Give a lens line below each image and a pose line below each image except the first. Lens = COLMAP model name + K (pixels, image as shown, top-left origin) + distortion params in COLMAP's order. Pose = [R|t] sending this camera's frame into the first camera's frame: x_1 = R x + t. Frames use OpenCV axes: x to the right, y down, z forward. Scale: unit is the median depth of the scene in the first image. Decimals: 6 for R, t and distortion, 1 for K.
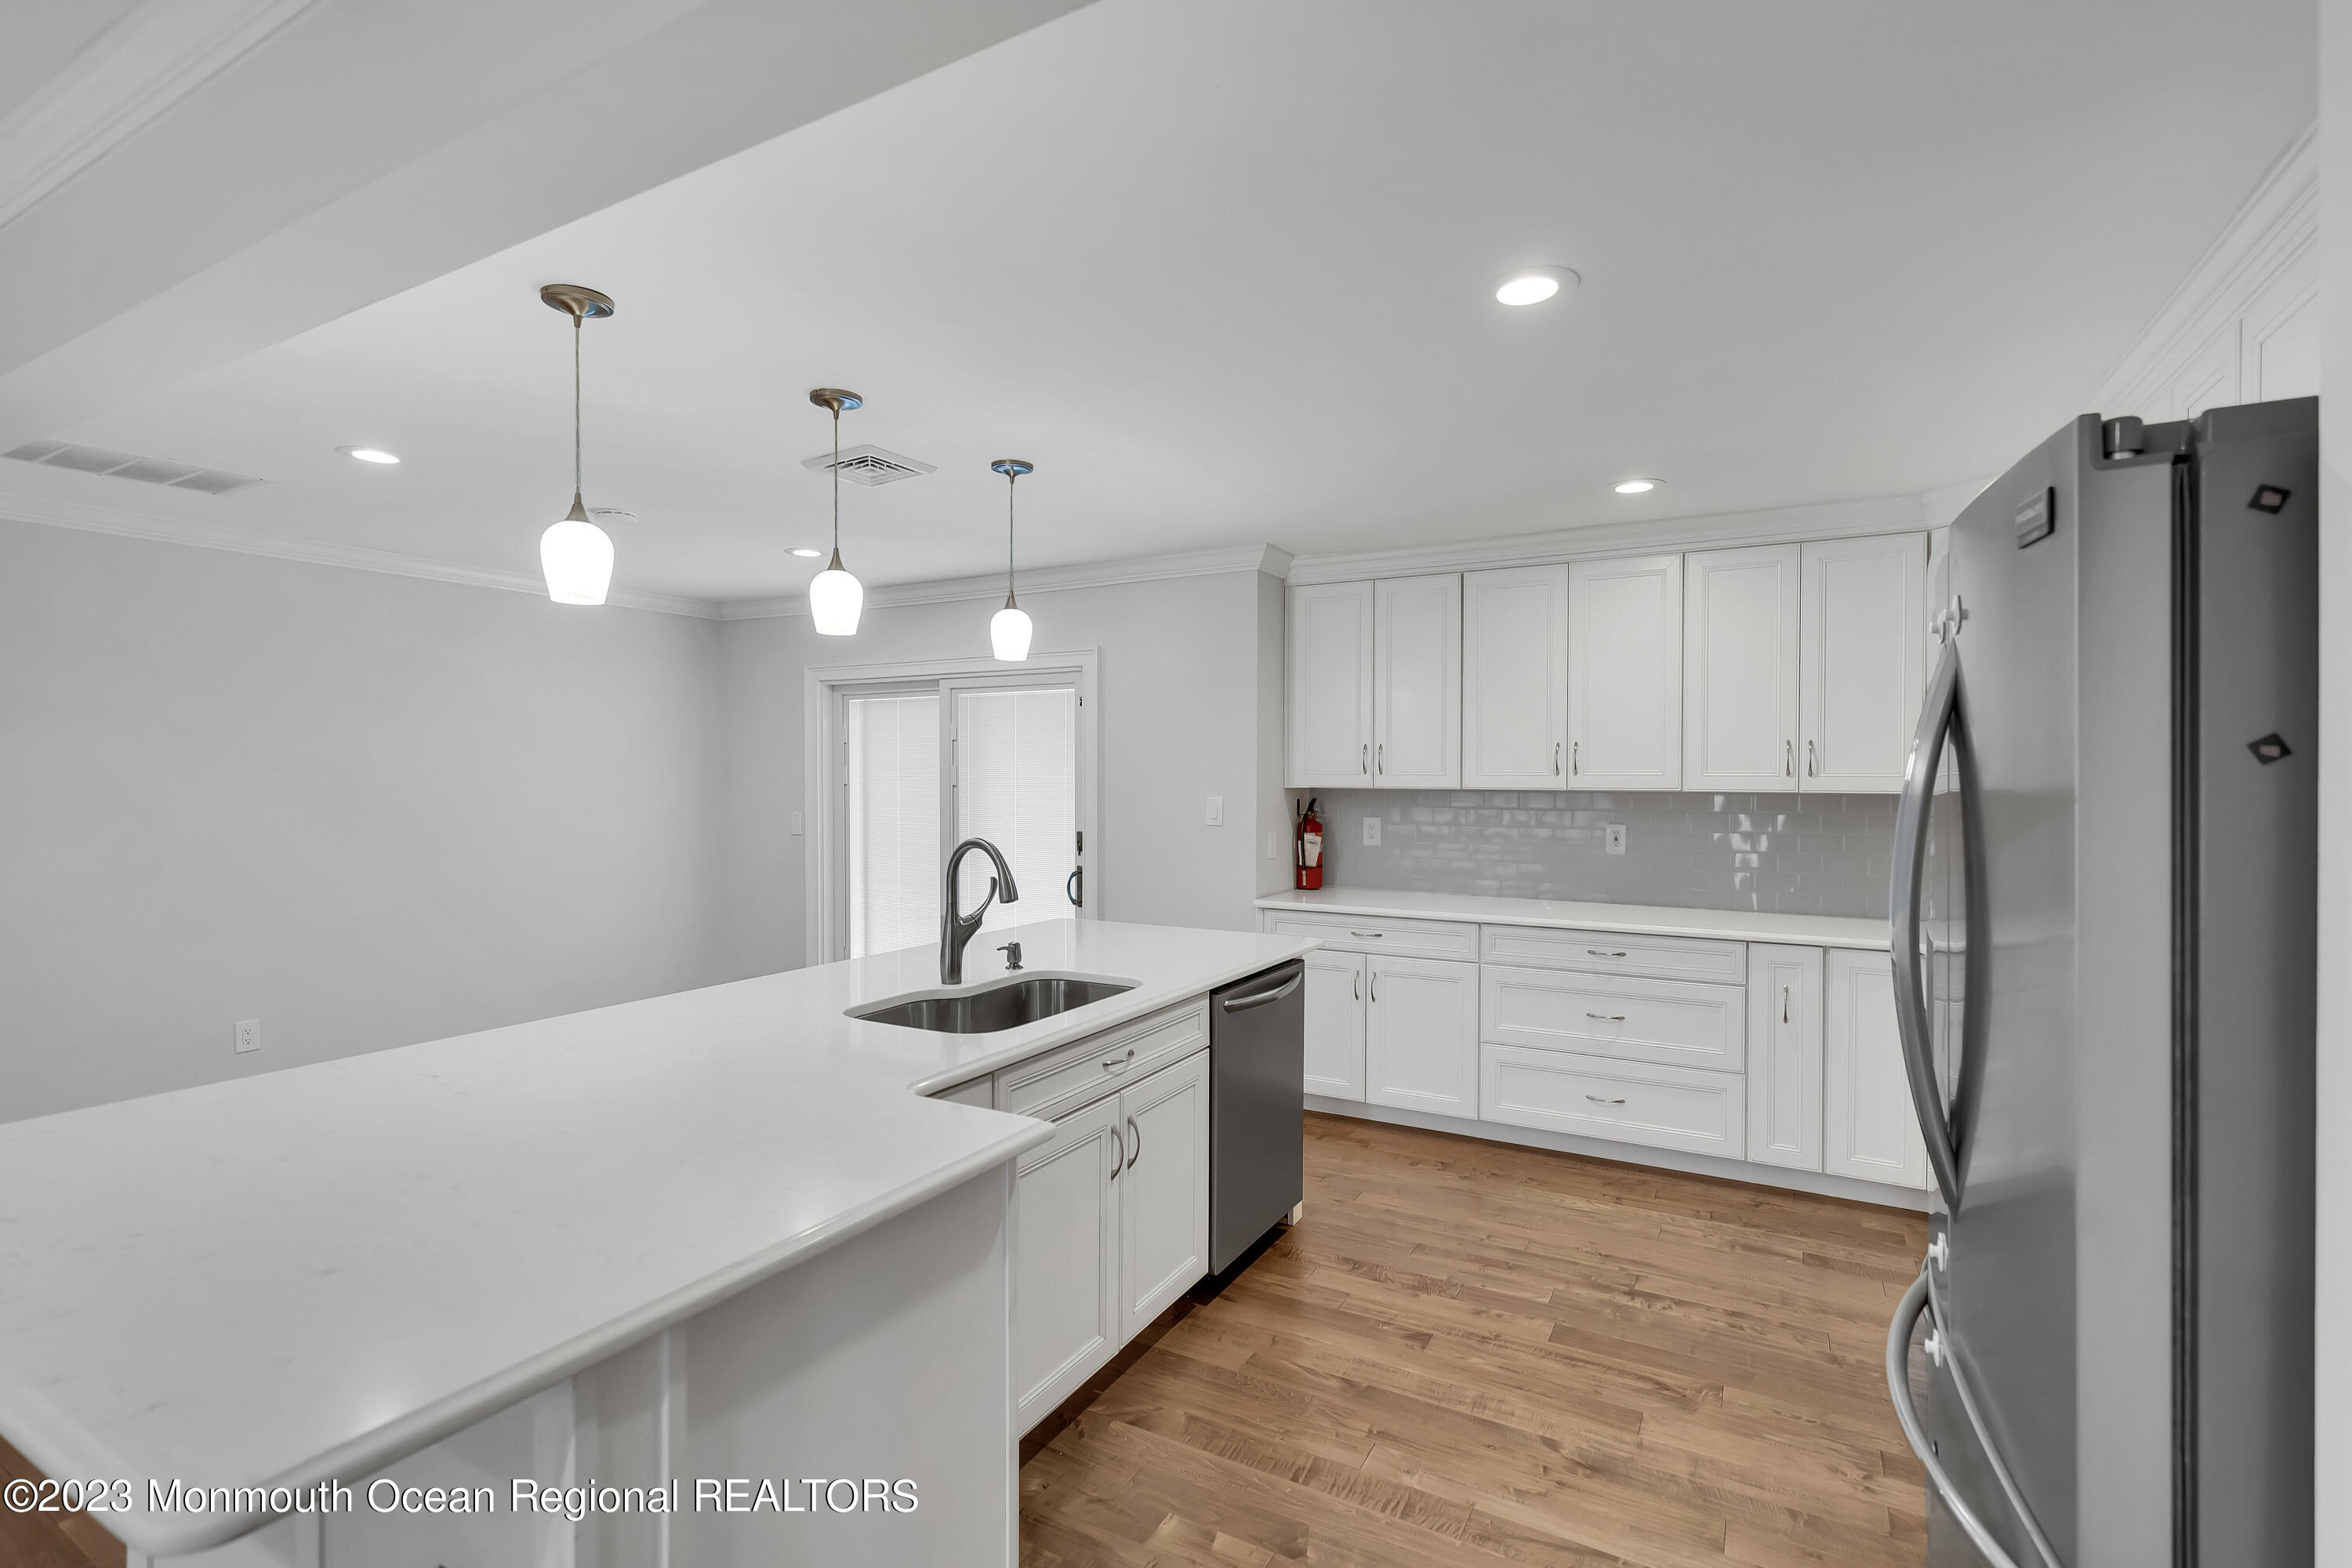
lens RADIAL K [[1071.2, 0, 1175.6], [0, 1071.2, 782.8], [0, 0, 1]] dist [-0.009243, 0.003324]
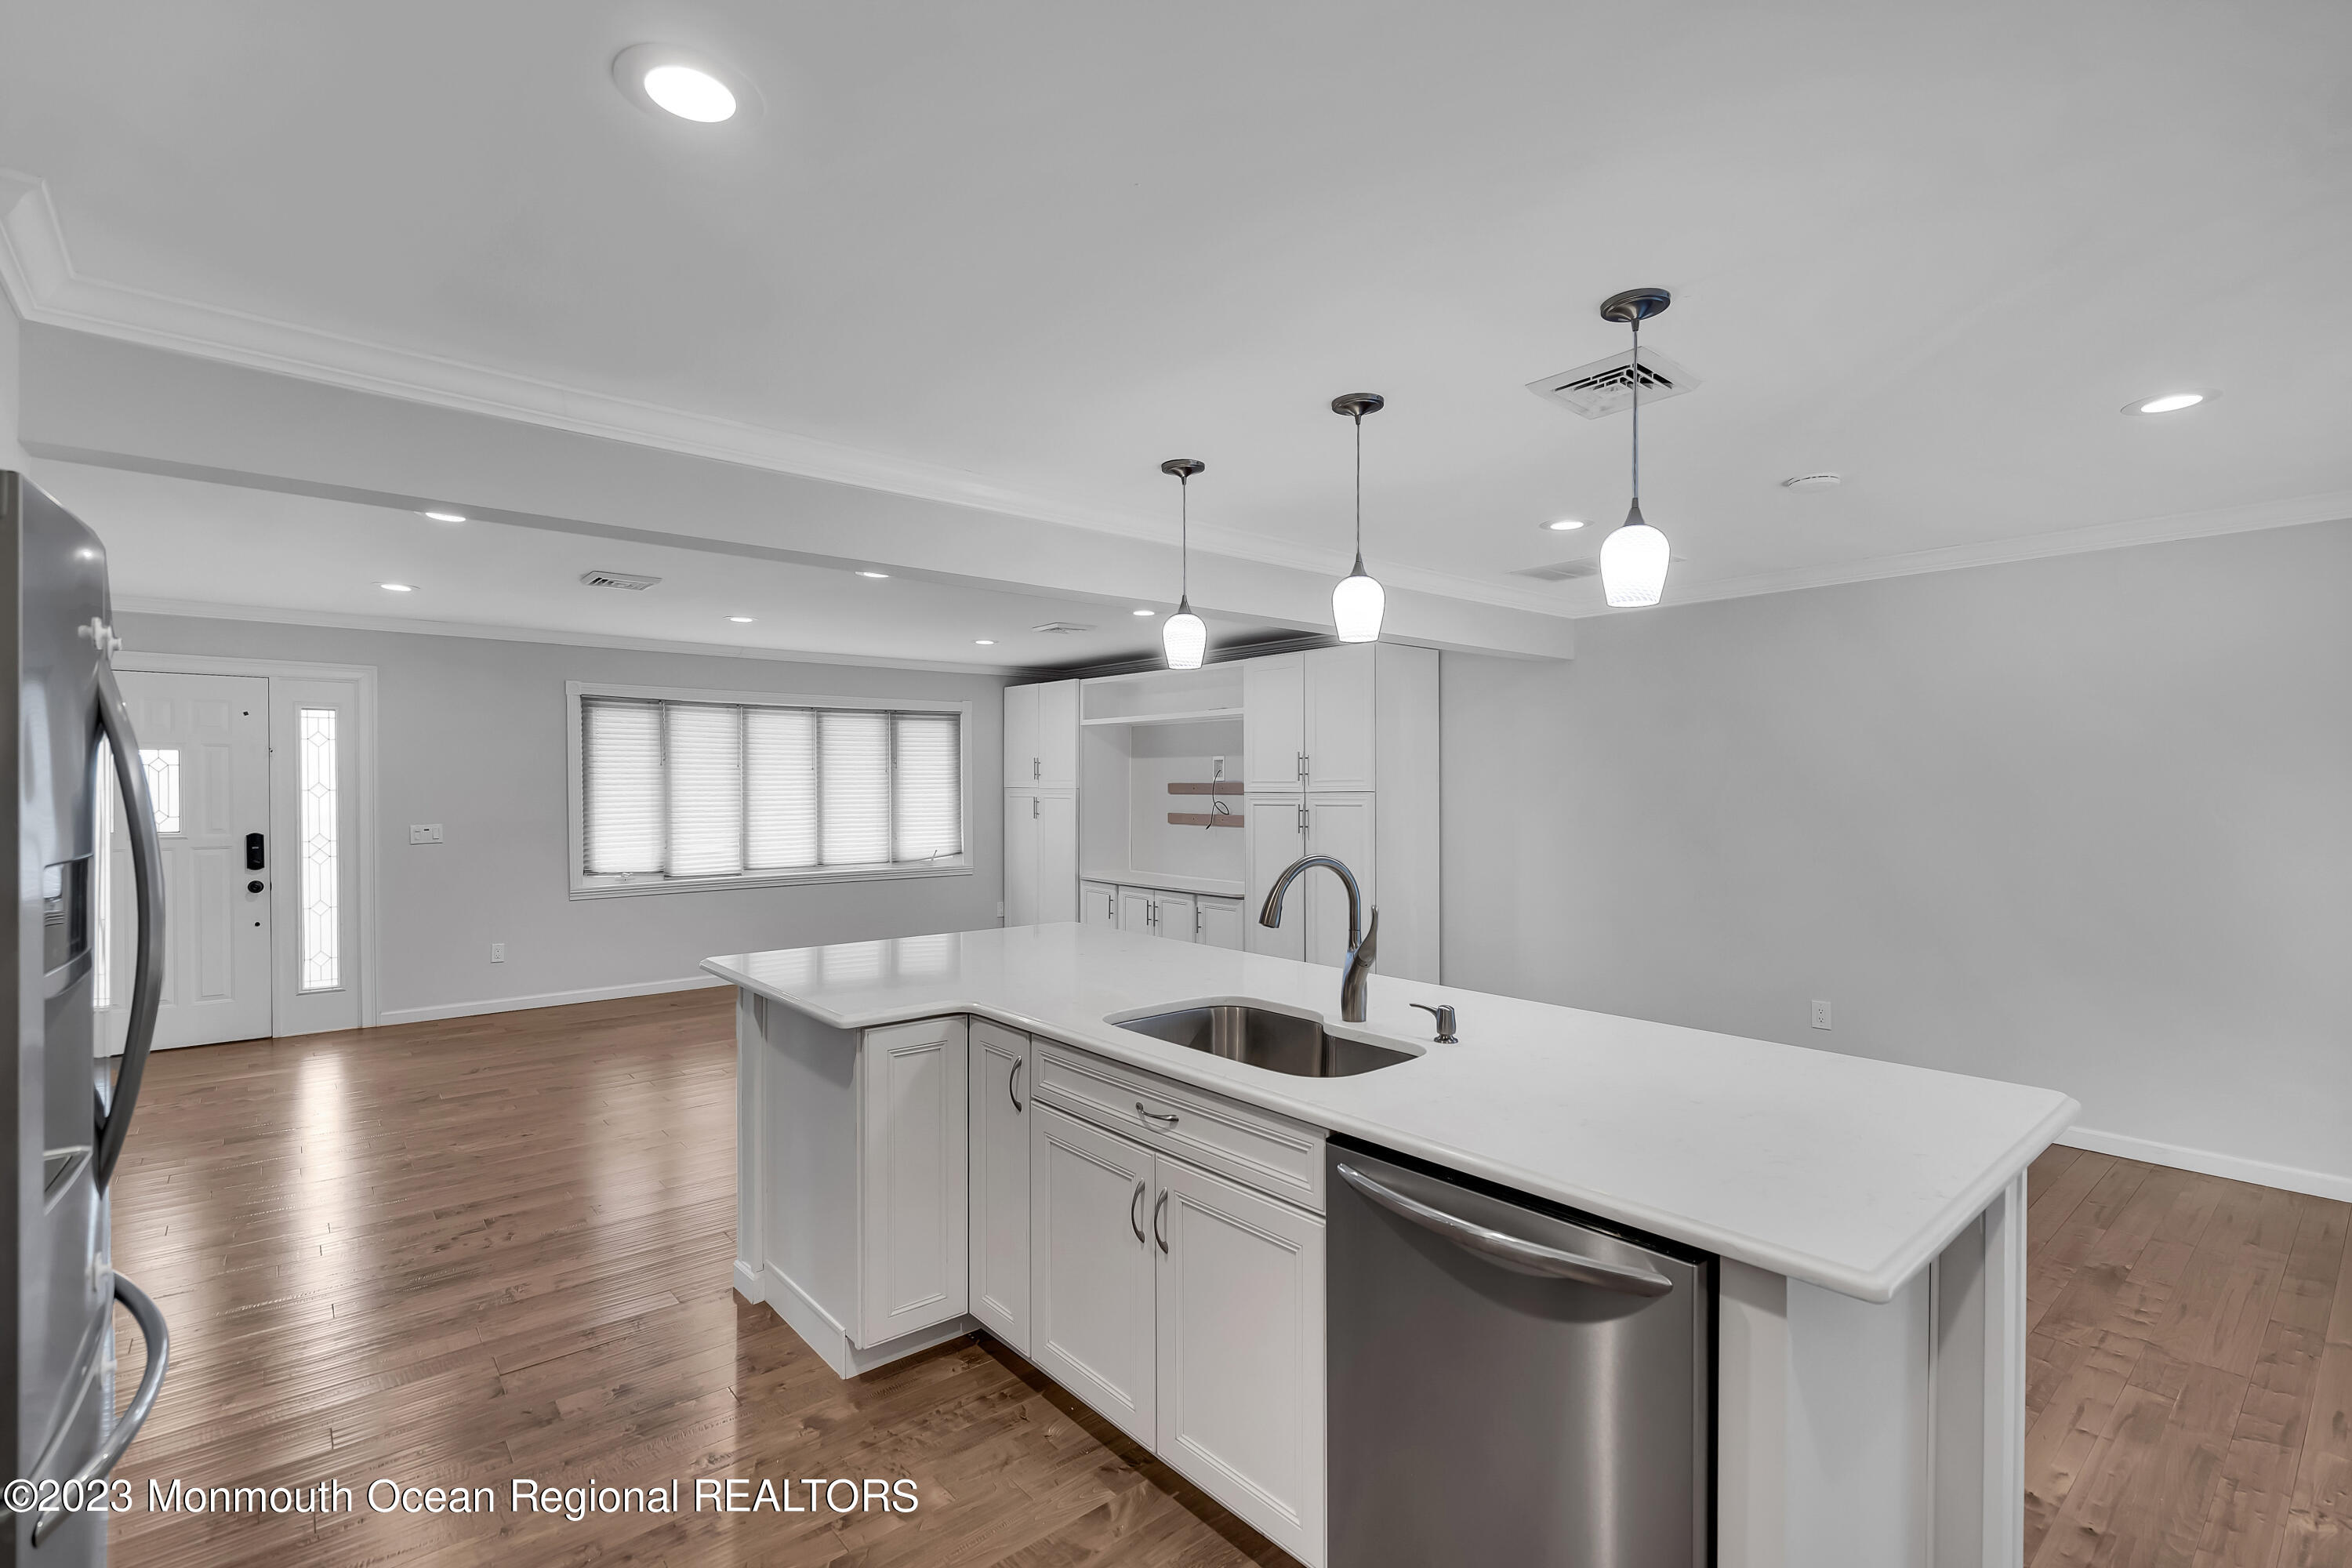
lens RADIAL K [[1071.2, 0, 1177.9], [0, 1071.2, 797.9], [0, 0, 1]] dist [-0.009243, 0.003324]
pose [[-0.348059, 0.012234, -0.937393, 0.418444], [-0.009269, 0.999821, 0.016490, -0.004535], [0.937427, 0.014428, -0.347883, 0.741736]]
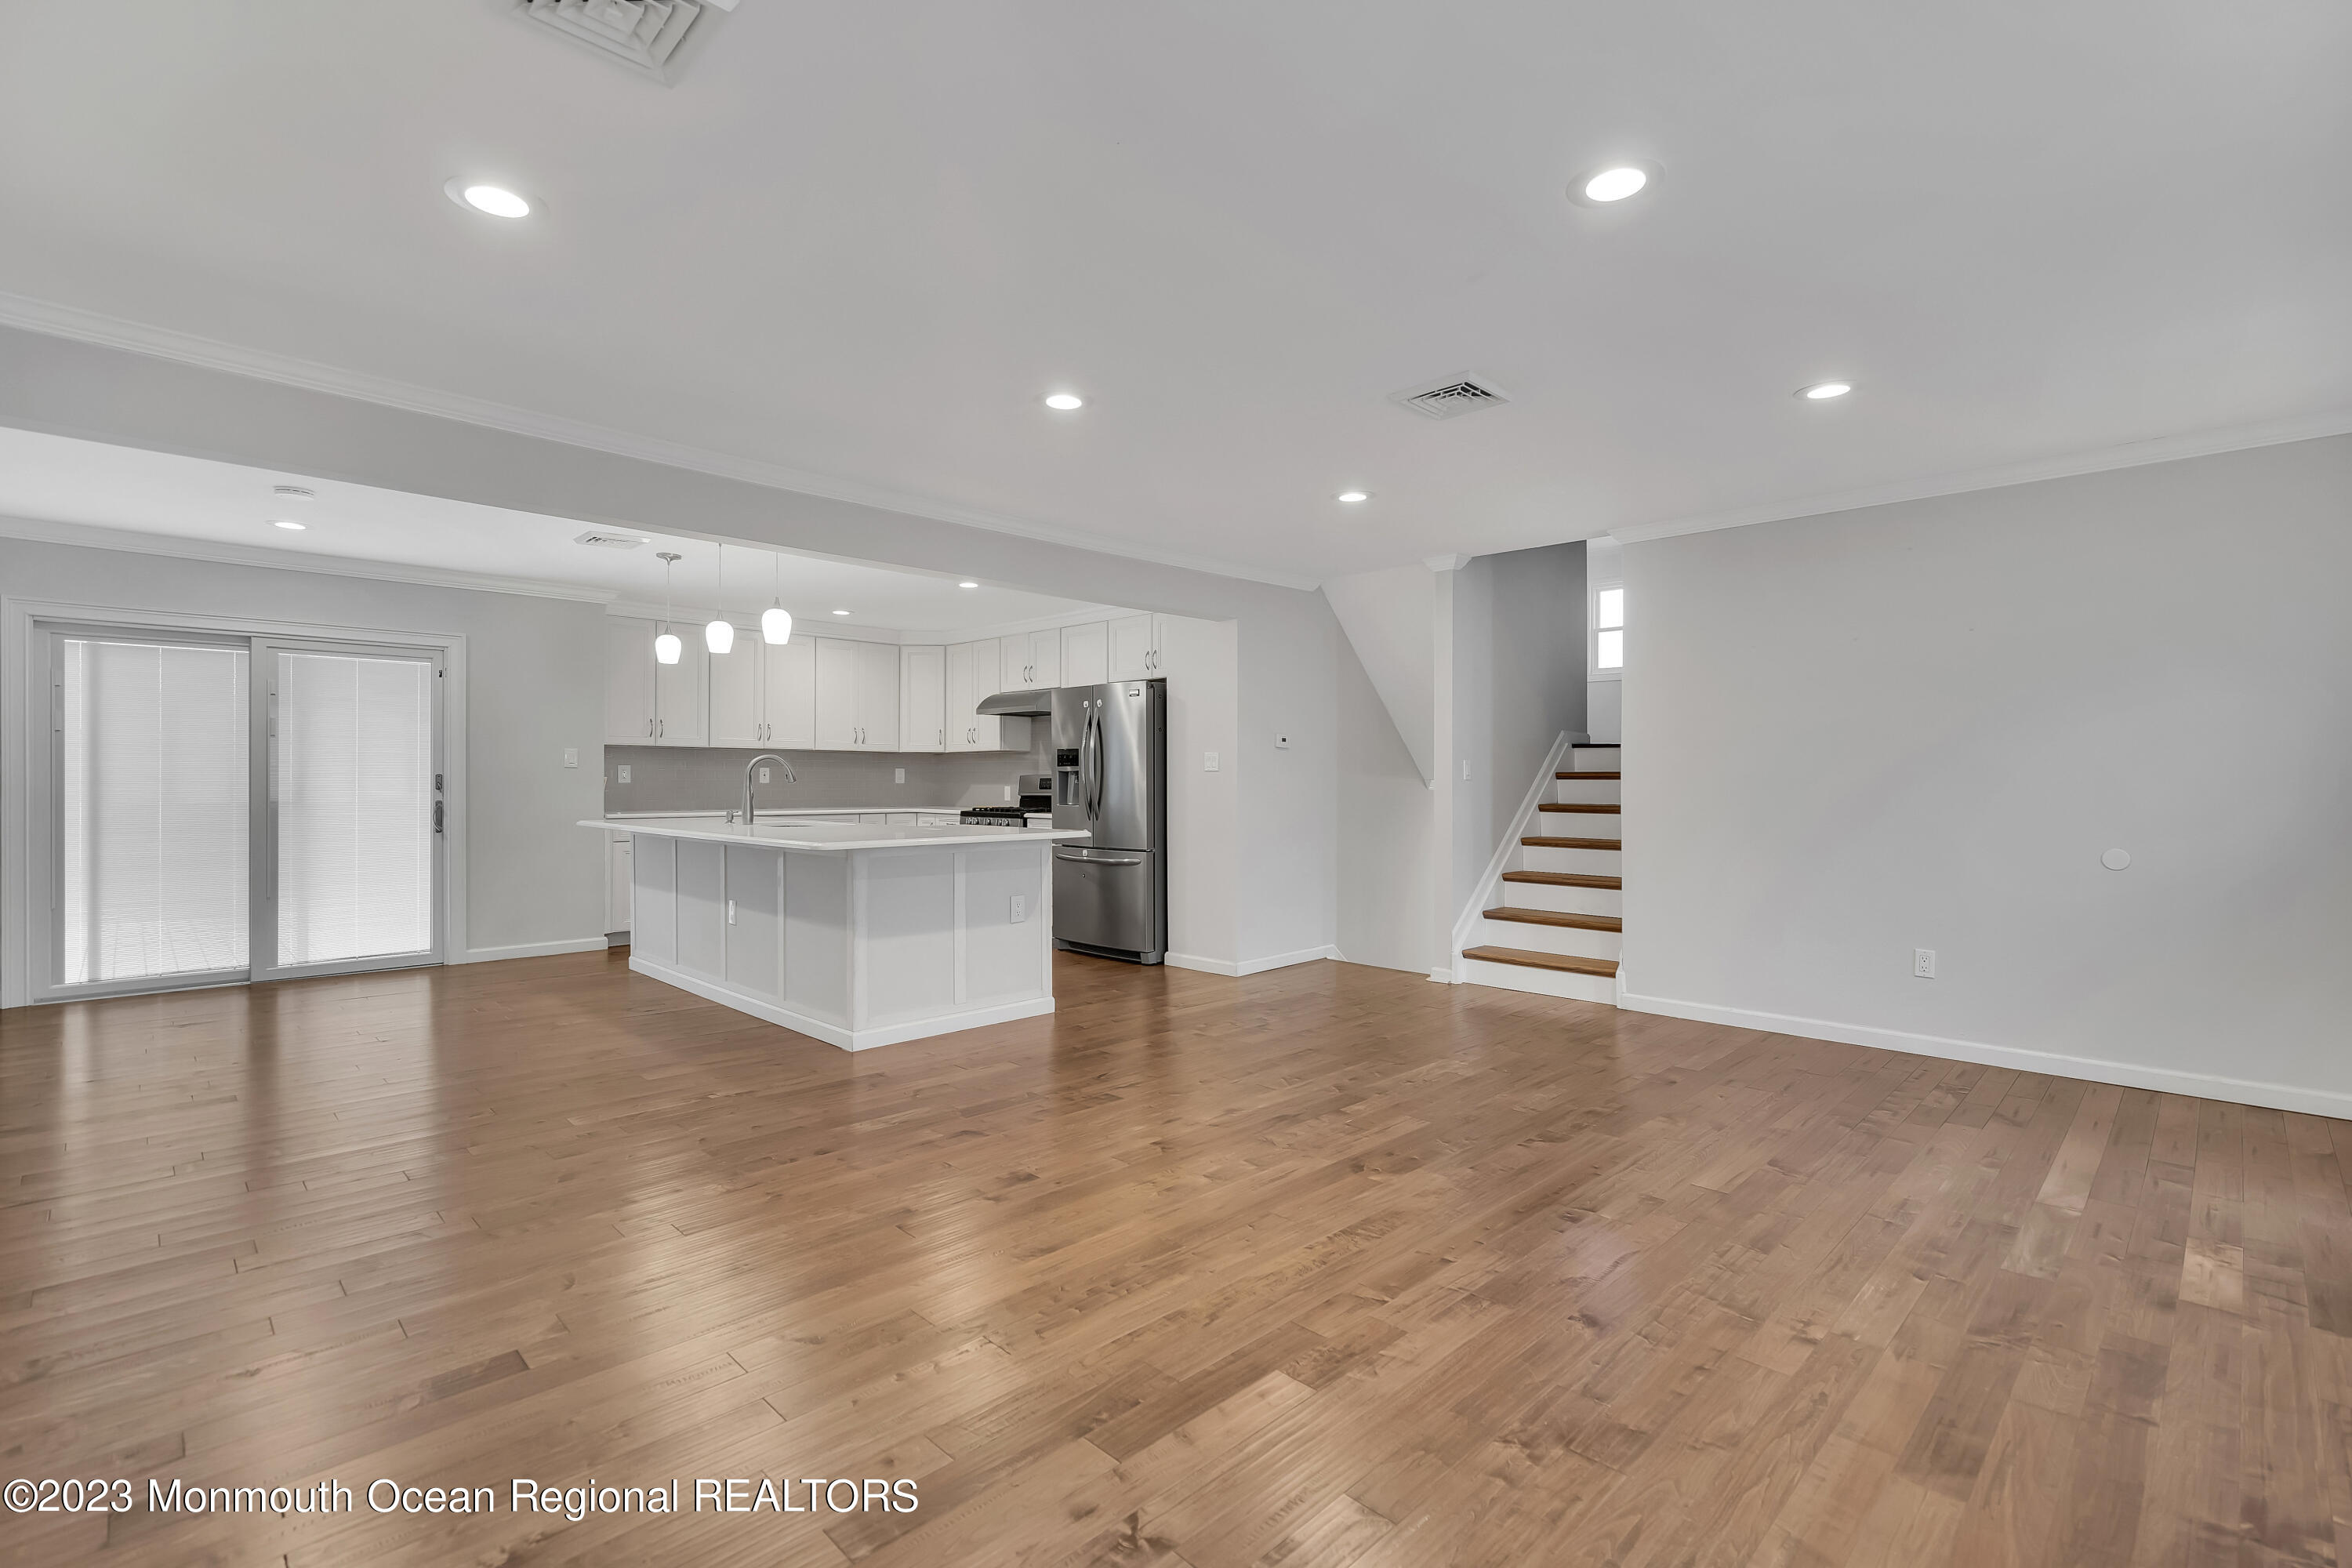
lens RADIAL K [[1071.2, 0, 1183.2], [0, 1071.2, 781.8], [0, 0, 1]] dist [-0.009243, 0.003324]
pose [[0.273716, -0.000970, 0.961810, -1.263938], [0.005552, 0.999984, -0.000572, 0.070456], [-0.961794, 0.005497, 0.273717, -0.254190]]
